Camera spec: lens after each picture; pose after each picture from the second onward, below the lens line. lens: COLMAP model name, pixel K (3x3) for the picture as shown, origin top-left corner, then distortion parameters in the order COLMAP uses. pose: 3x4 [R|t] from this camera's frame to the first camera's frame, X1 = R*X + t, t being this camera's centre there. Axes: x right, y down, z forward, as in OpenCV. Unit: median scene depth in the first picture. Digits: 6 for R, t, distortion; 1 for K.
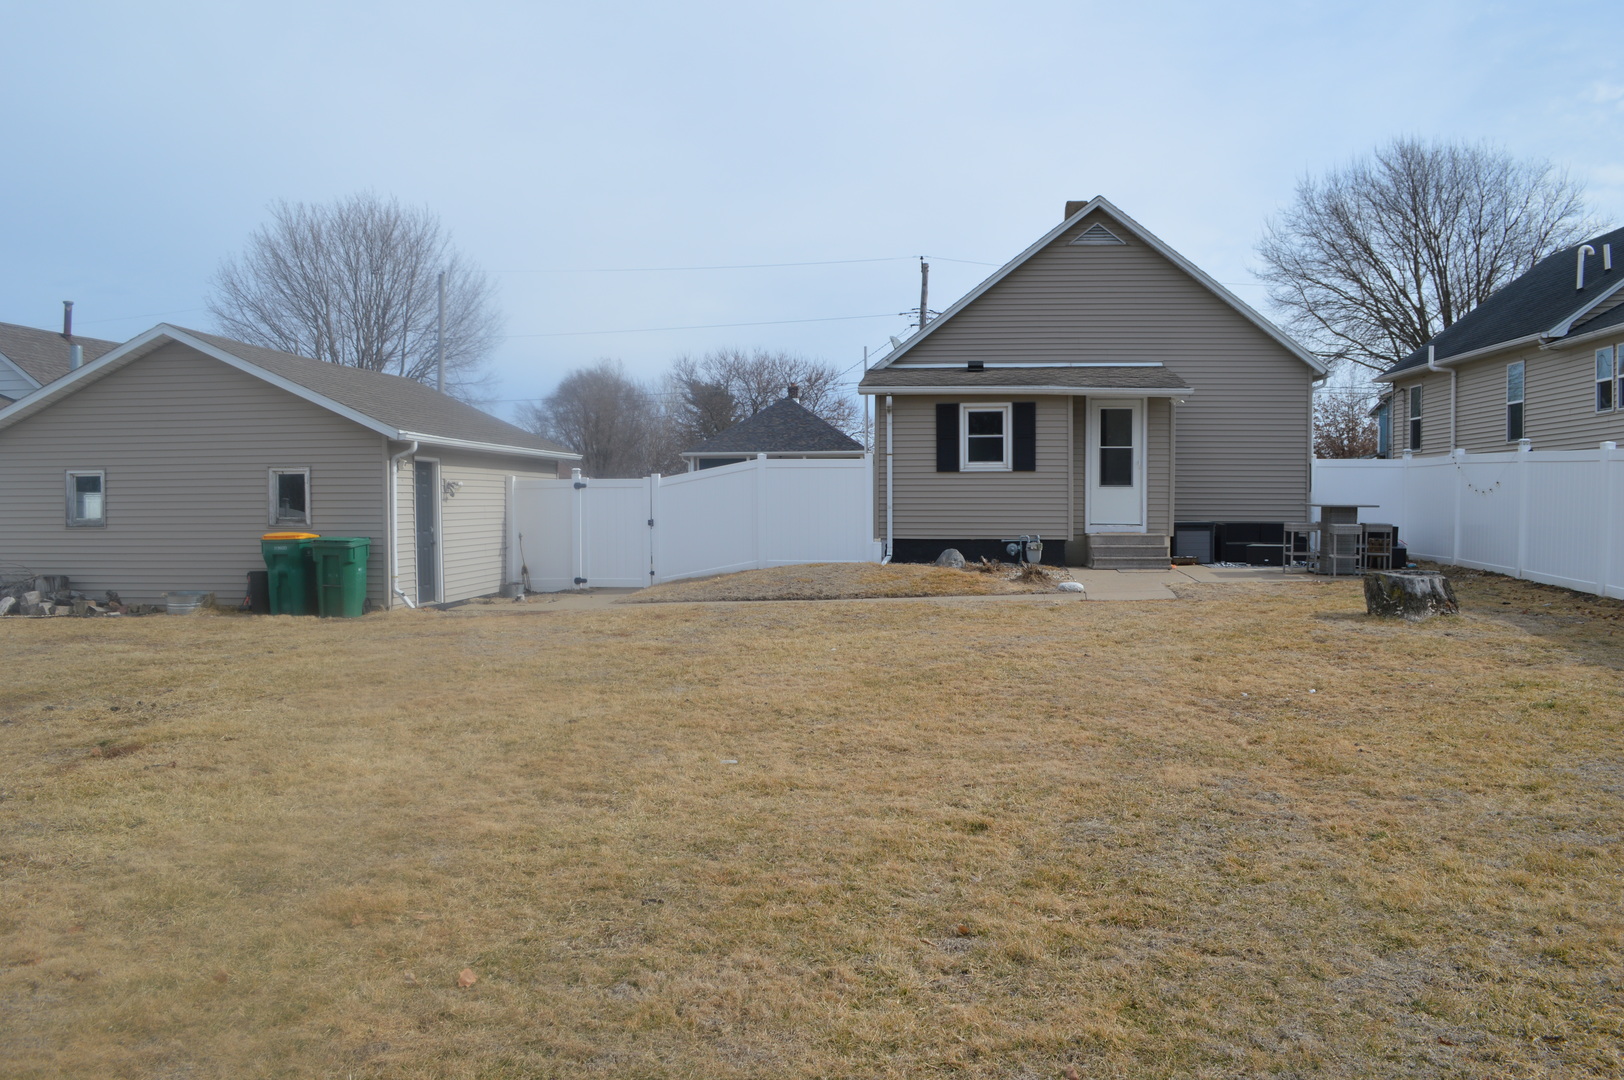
lens RADIAL K [[1303.9, 0, 809.2], [0, 1303.9, 554.2], [0, 0, 1]] dist [-0.084547, 0.016257]
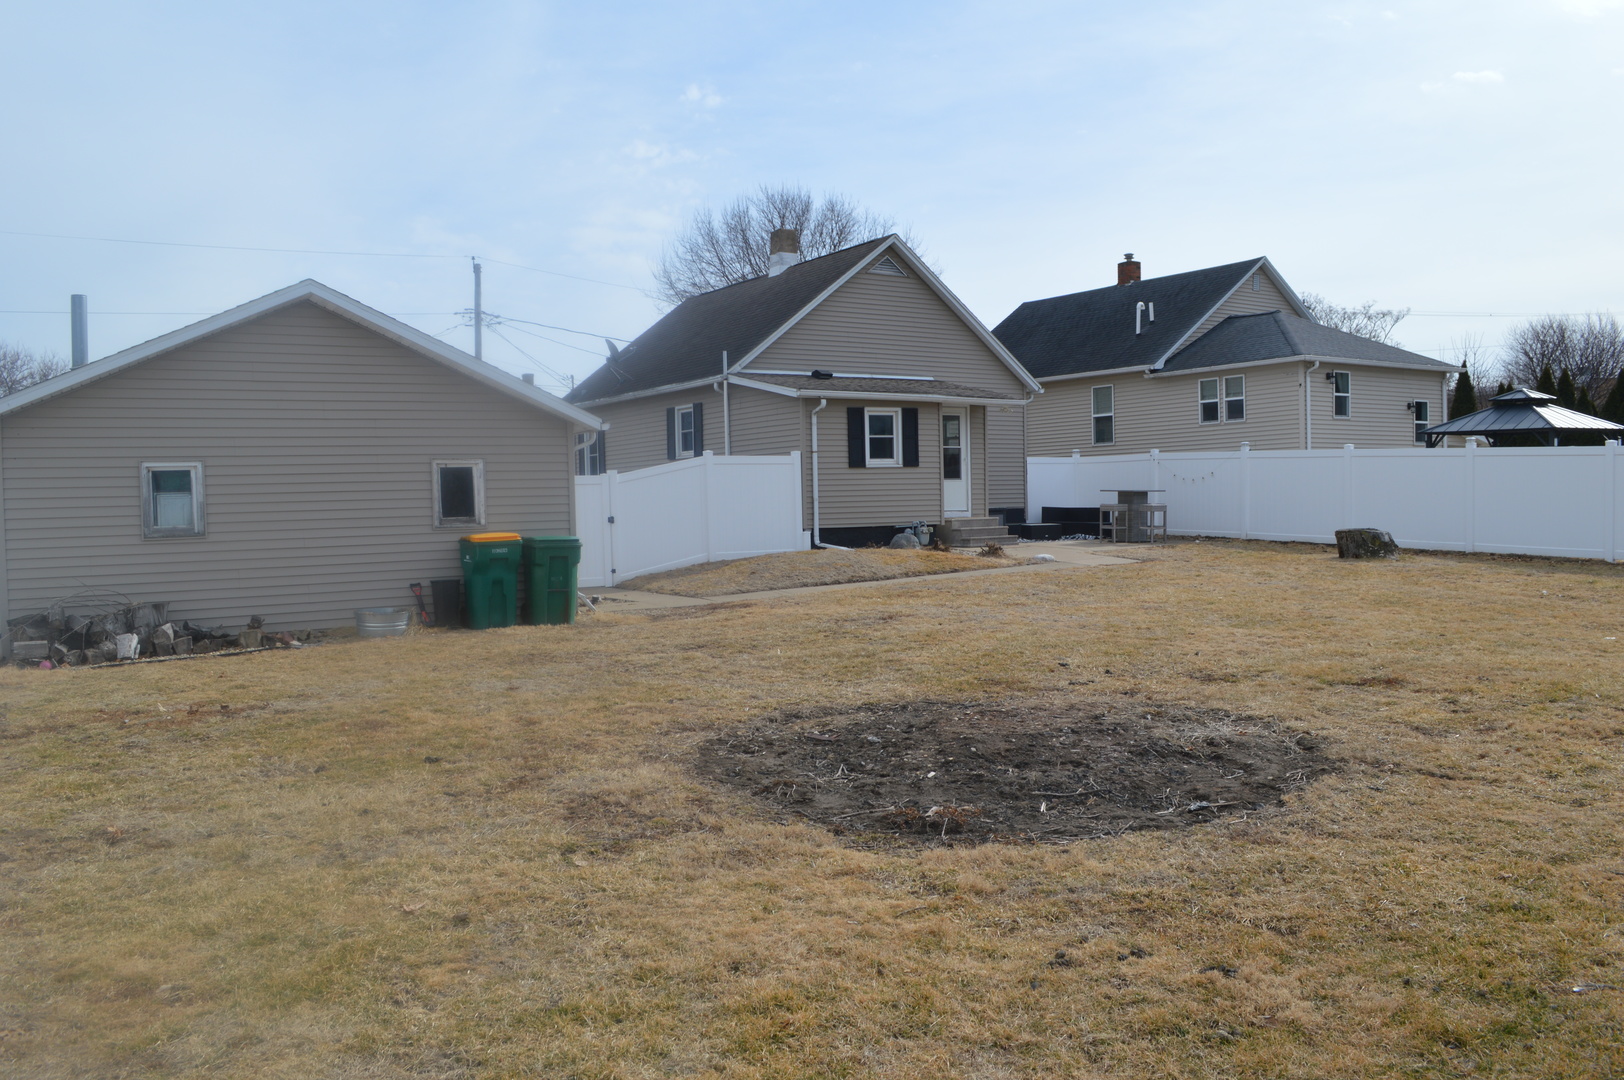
lens RADIAL K [[1303.9, 0, 809.9], [0, 1303.9, 536.8], [0, 0, 1]] dist [-0.084547, 0.016257]
pose [[0.781588, -0.034376, 0.622847, -0.633513], [0.046255, 0.998925, -0.002911, -0.001533], [-0.622078, 0.031084, 0.782338, 0.139479]]
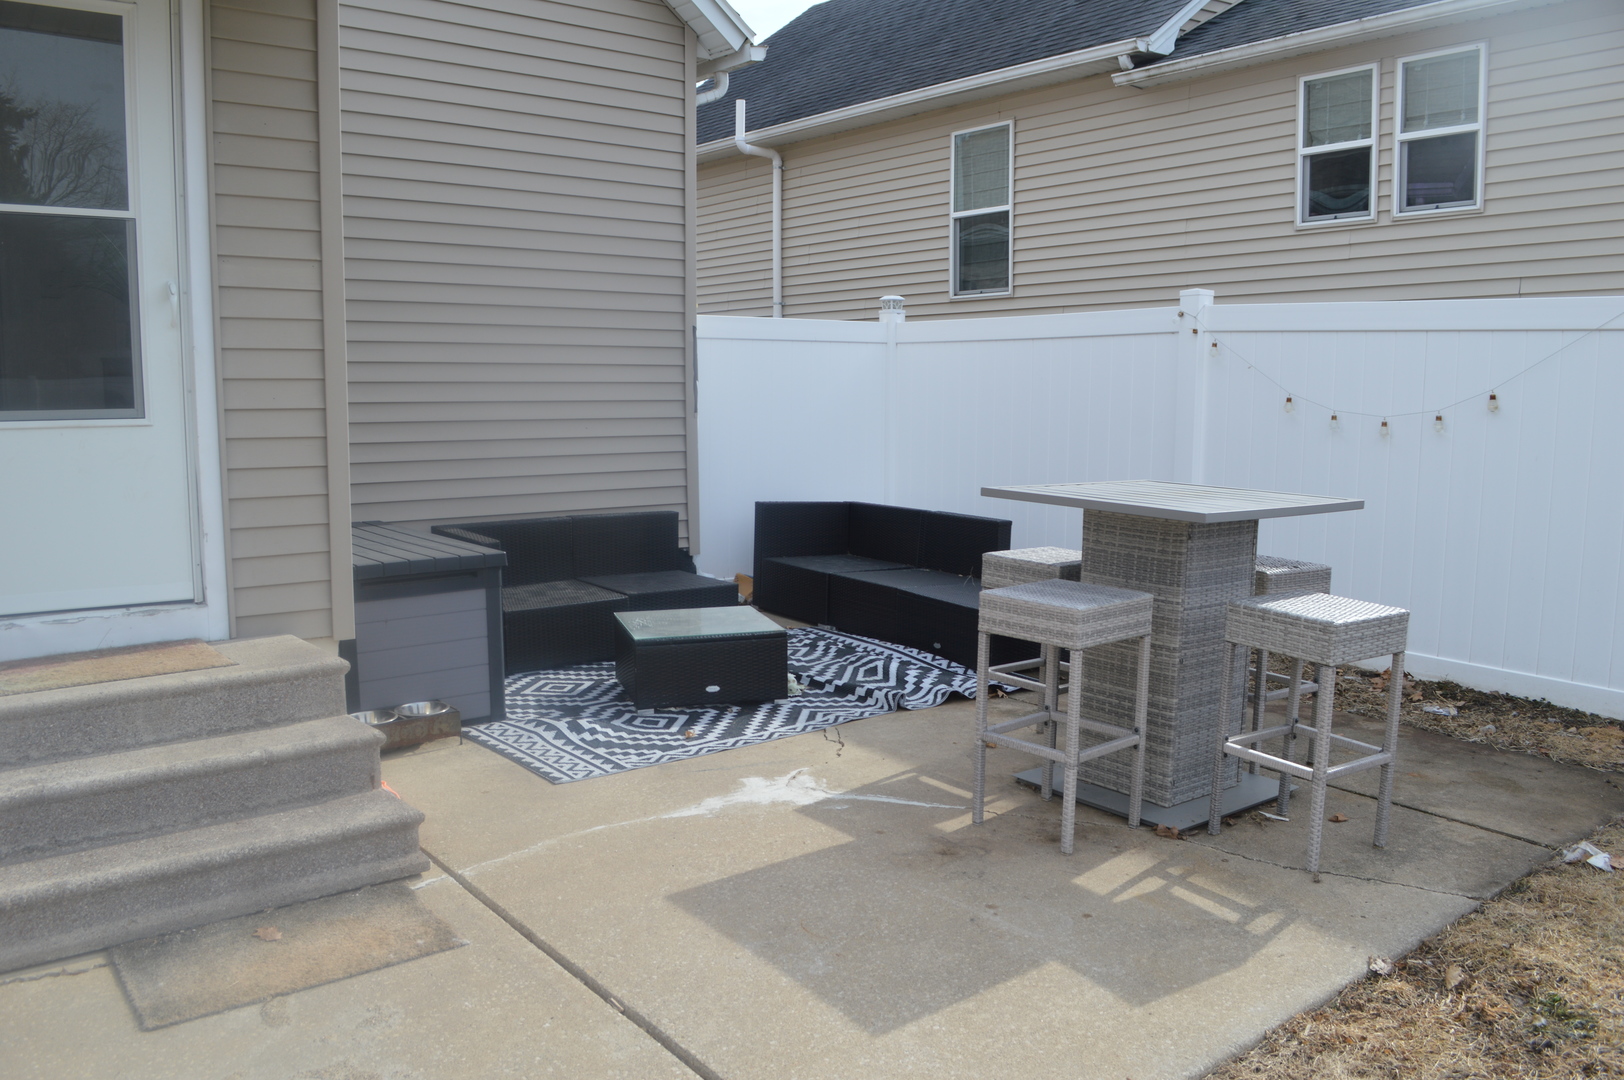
lens RADIAL K [[1303.9, 0, 802.7], [0, 1303.9, 550.3], [0, 0, 1]] dist [-0.084547, 0.016257]
pose [[0.714263, -0.087113, 0.694435, 0.187593], [0.030247, 0.995139, 0.093724, -0.047728], [-0.699224, -0.045939, 0.713425, 0.804411]]
